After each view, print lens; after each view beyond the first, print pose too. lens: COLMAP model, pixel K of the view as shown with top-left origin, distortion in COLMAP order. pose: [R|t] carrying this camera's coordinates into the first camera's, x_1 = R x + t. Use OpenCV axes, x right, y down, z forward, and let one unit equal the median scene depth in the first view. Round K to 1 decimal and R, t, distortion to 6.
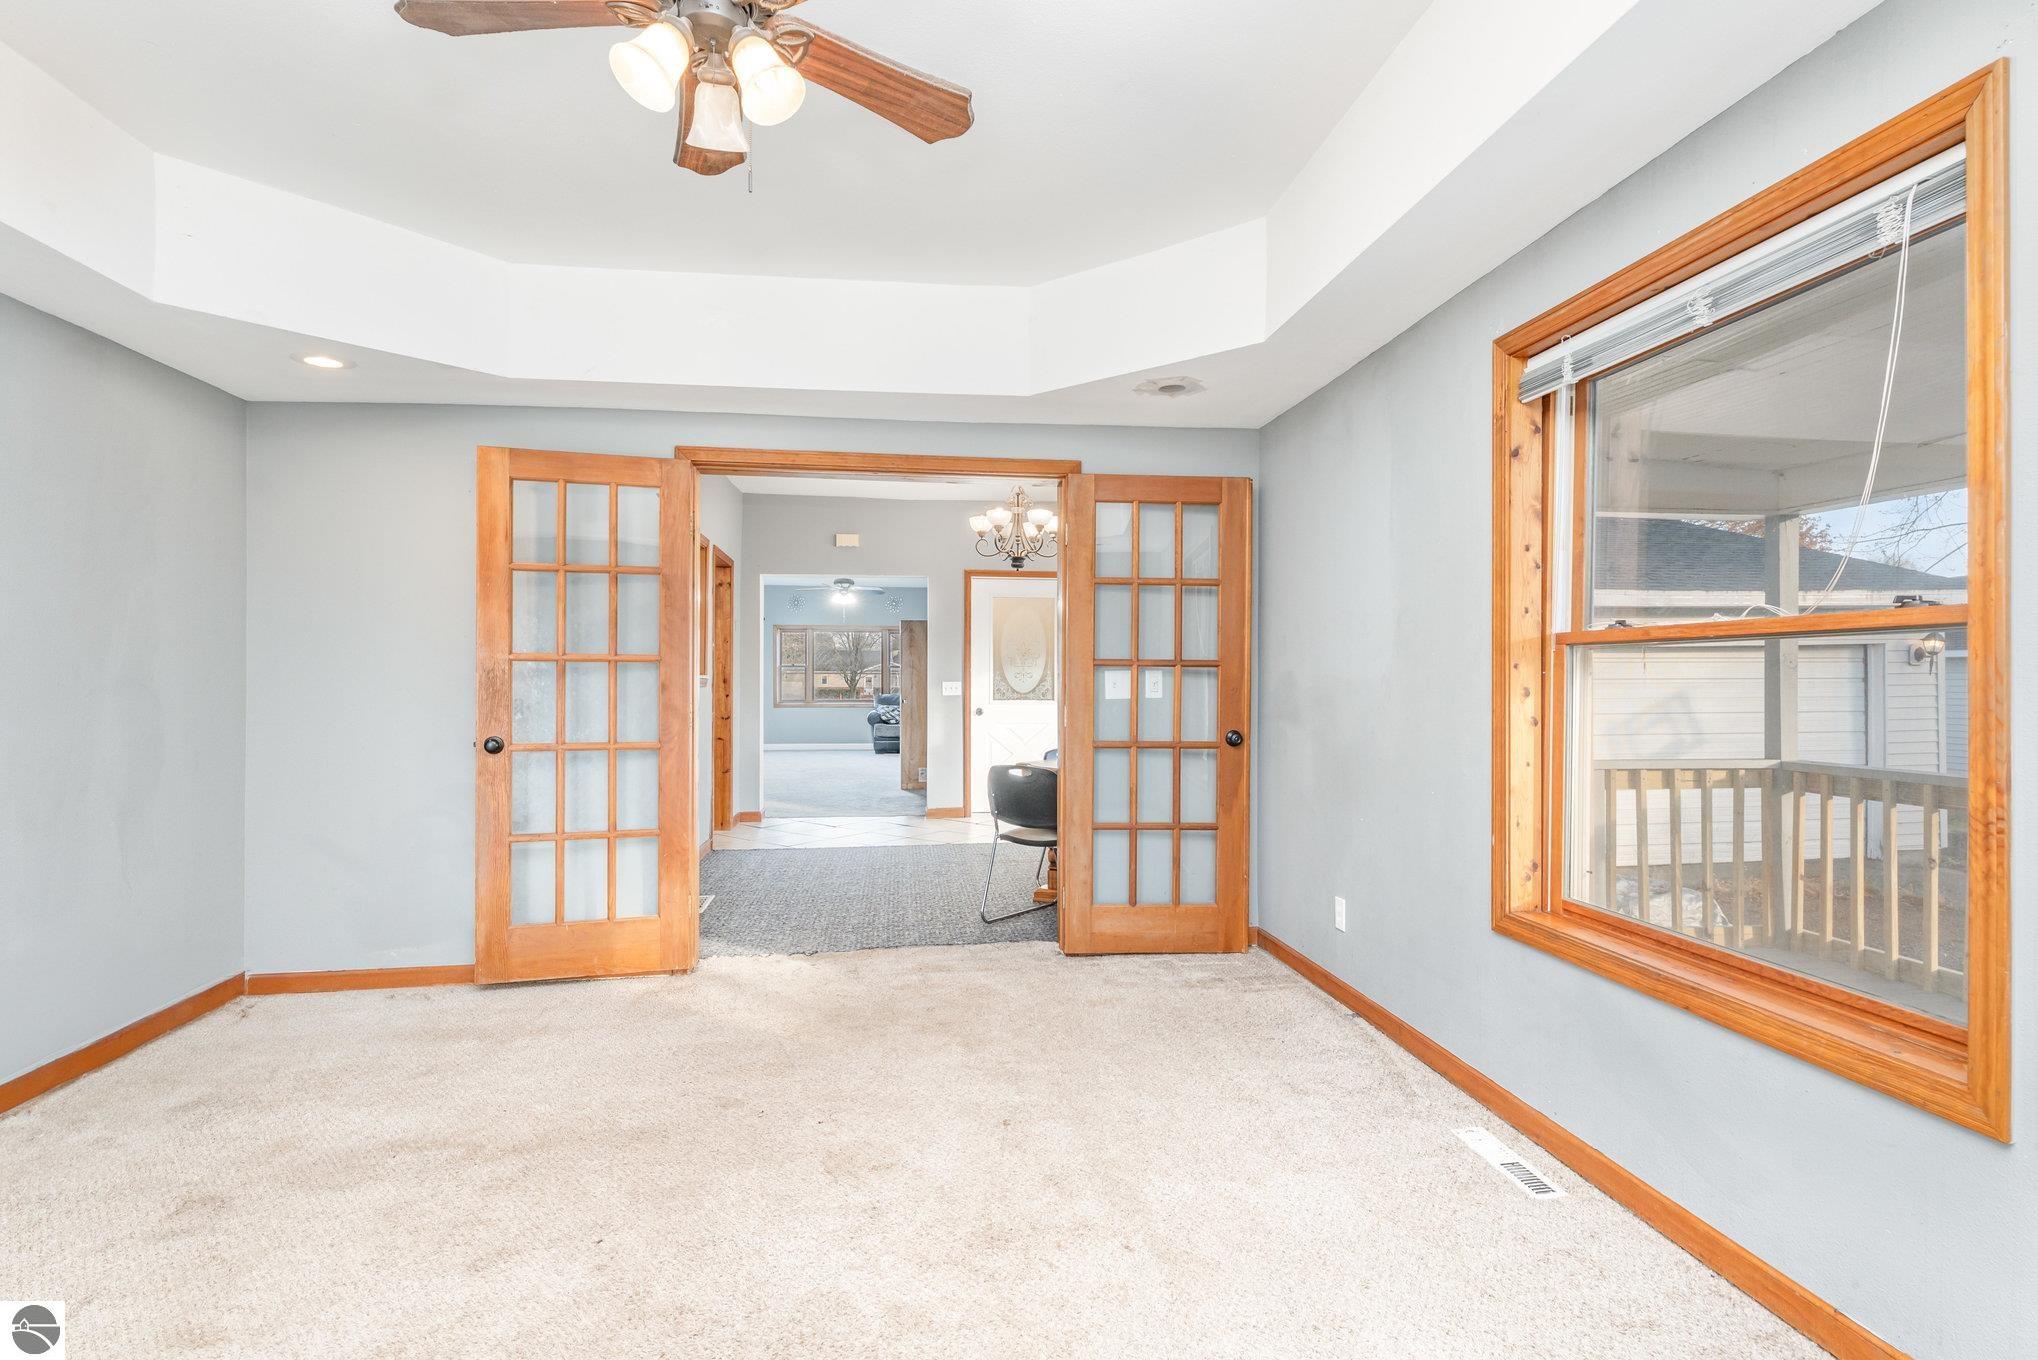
lens RADIAL K [[984.4, 0, 1024.2], [0, 984.4, 679.3], [0, 0, 1]] dist [0.003687, -0.000611]
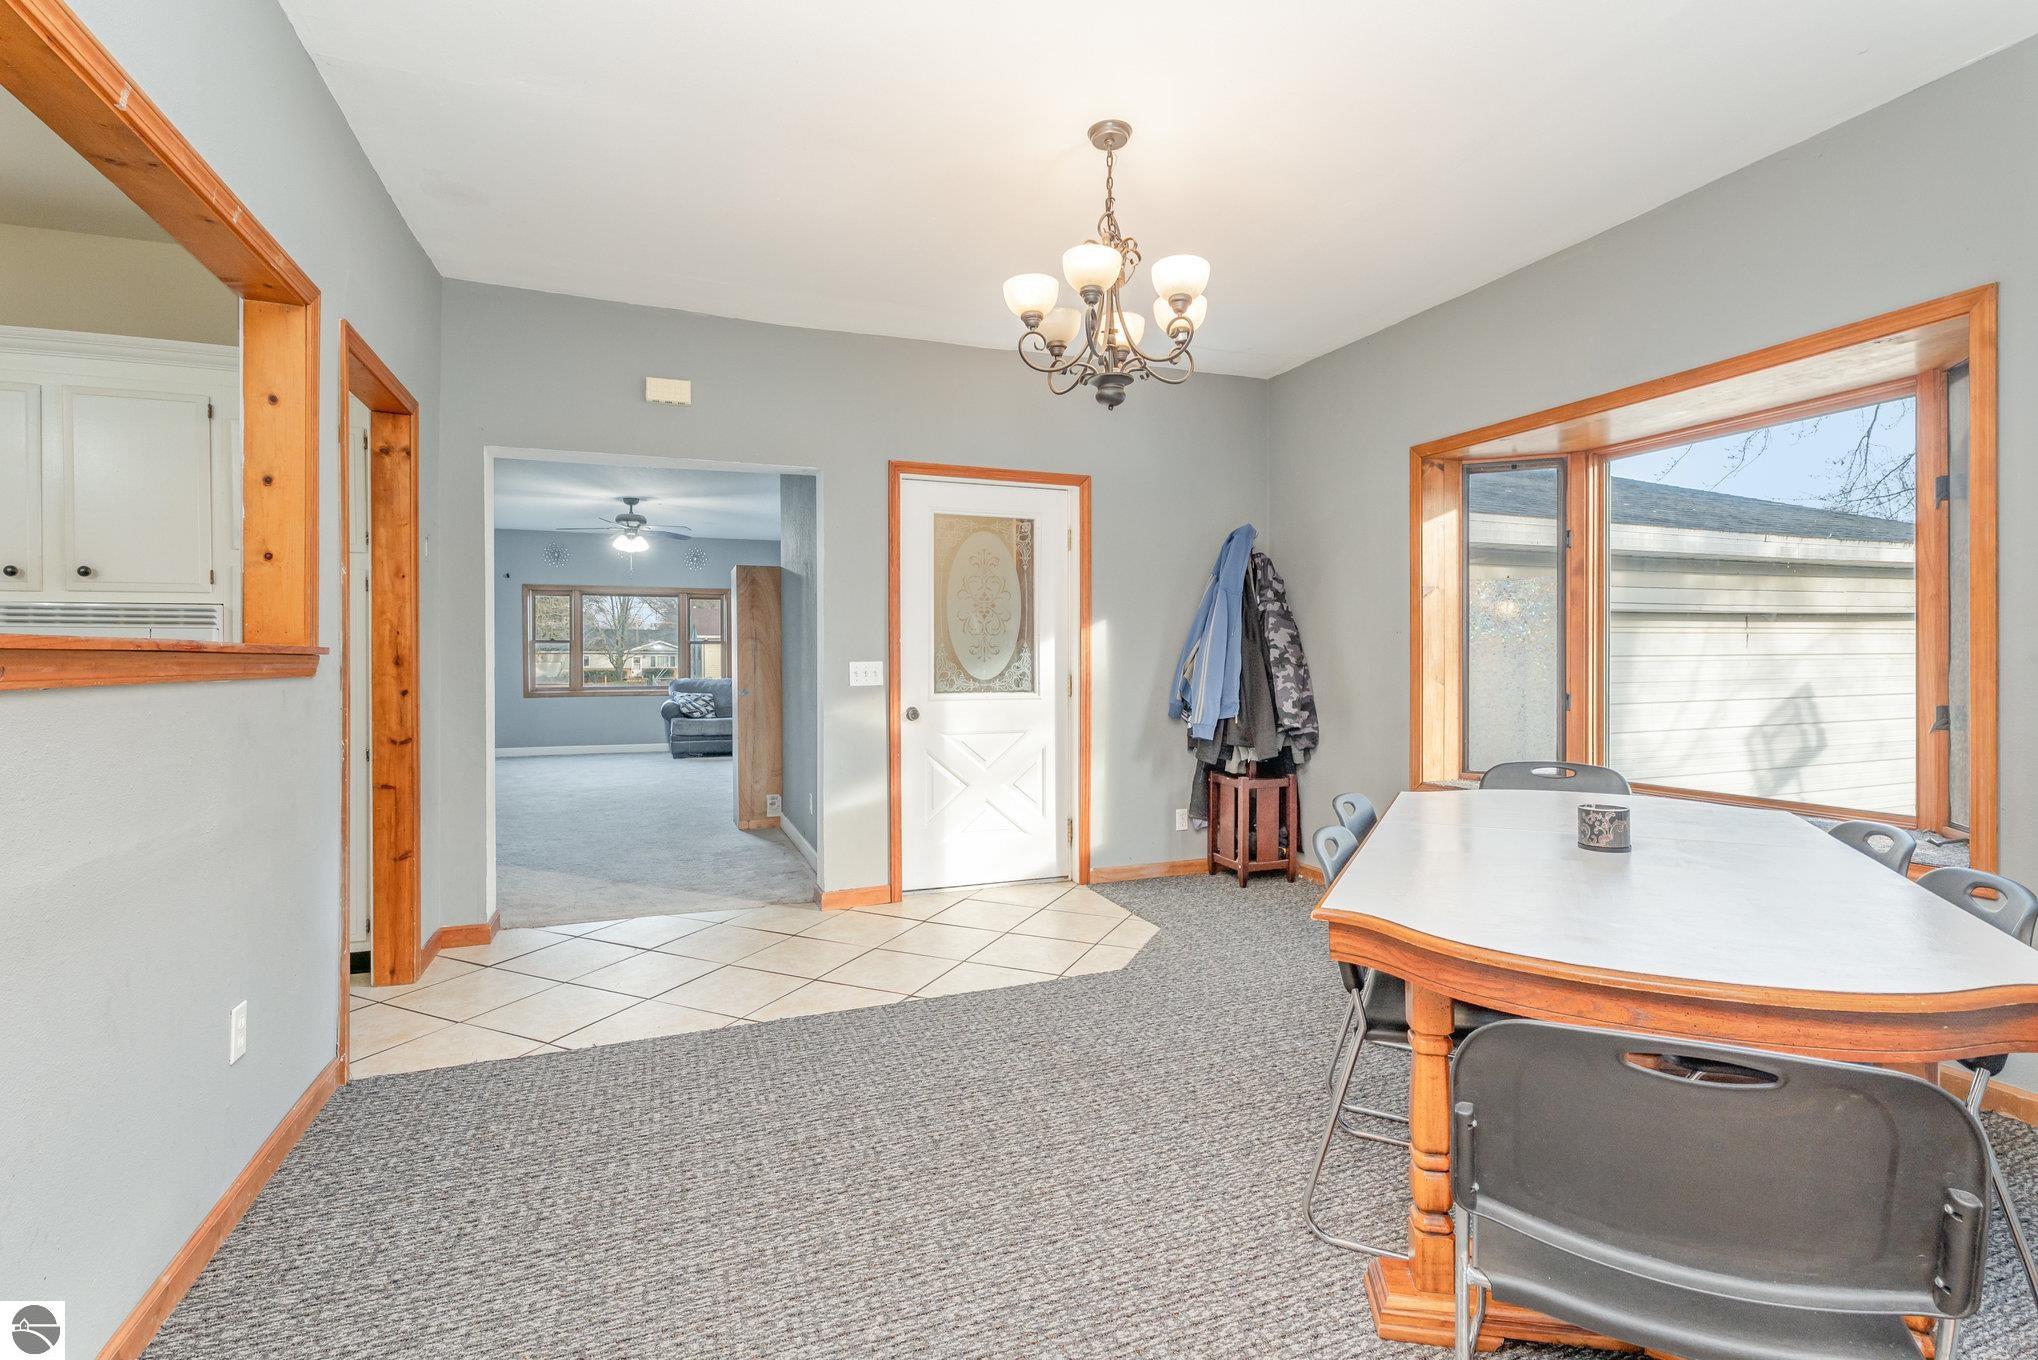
lens RADIAL K [[946.3, 0, 1016.6], [0, 946.3, 669.8], [0, 0, 1]] dist [0.002477, -0.000825]
pose [[0.974188, -0.004027, 0.225703, -0.109090], [0.001524, 0.999935, 0.011260, 0.001370], [-0.225734, -0.010625, 0.974131, 0.450689]]
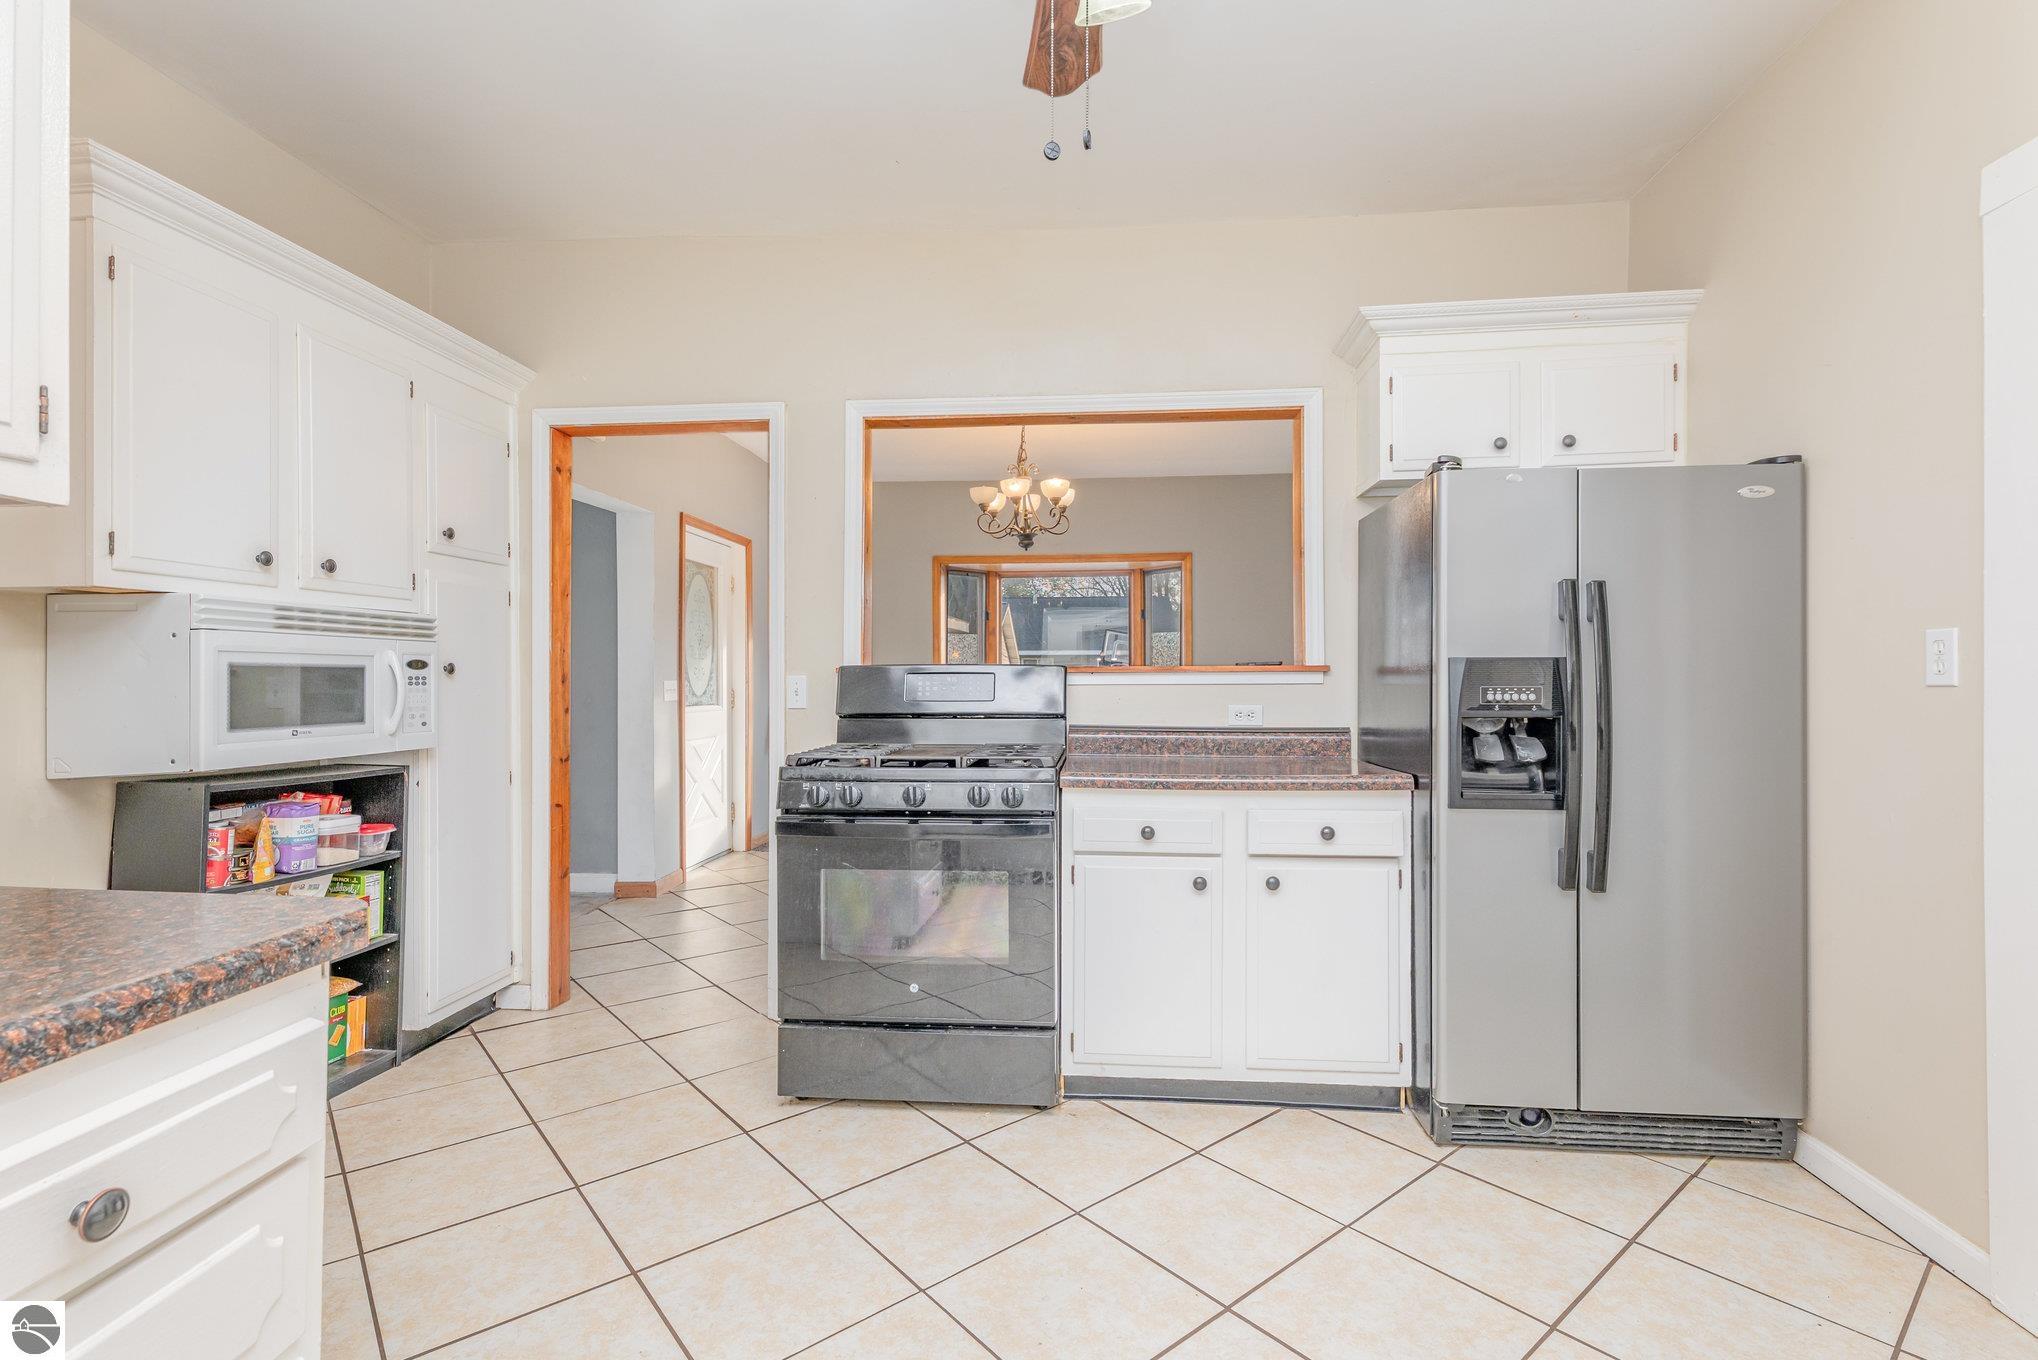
lens RADIAL K [[946.3, 0, 1018.1], [0, 946.3, 673.5], [0, 0, 1]] dist [0.002477, -0.000825]
pose [[0.224088, 0.005882, 0.974551, -0.620882], [0.001644, 0.999978, -0.006414, 0.002294], [-0.974568, 0.003039, 0.224073, 0.621234]]
